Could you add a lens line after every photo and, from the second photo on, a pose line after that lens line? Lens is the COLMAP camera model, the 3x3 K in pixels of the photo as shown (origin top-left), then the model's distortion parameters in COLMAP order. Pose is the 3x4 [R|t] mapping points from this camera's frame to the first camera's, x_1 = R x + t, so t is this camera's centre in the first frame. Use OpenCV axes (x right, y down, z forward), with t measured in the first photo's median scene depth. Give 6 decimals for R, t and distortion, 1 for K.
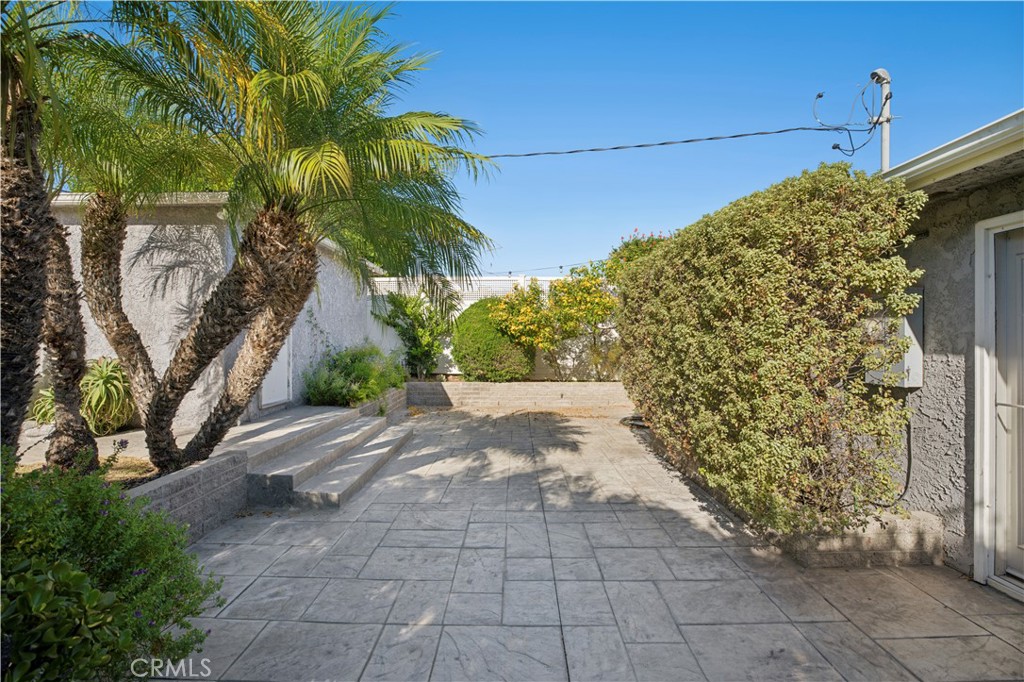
lens RADIAL K [[489.3, 0, 513.9], [0, 489.3, 341.4], [0, 0, 1]] dist [-0.054590, 0.016061]
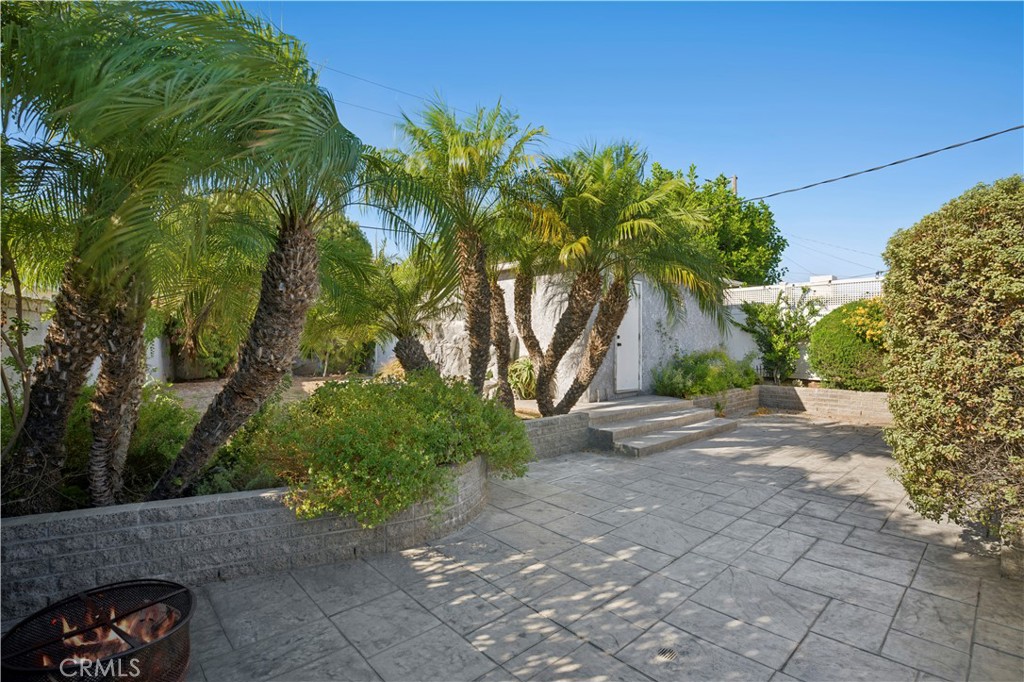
lens RADIAL K [[489.3, 0, 513.9], [0, 489.3, 341.4], [0, 0, 1]] dist [-0.054590, 0.016061]
pose [[0.690577, 0.002797, -0.723254, 0.392333], [-0.009025, 0.999948, -0.004750, -0.004147], [0.723203, 0.009808, 0.690566, -0.276011]]
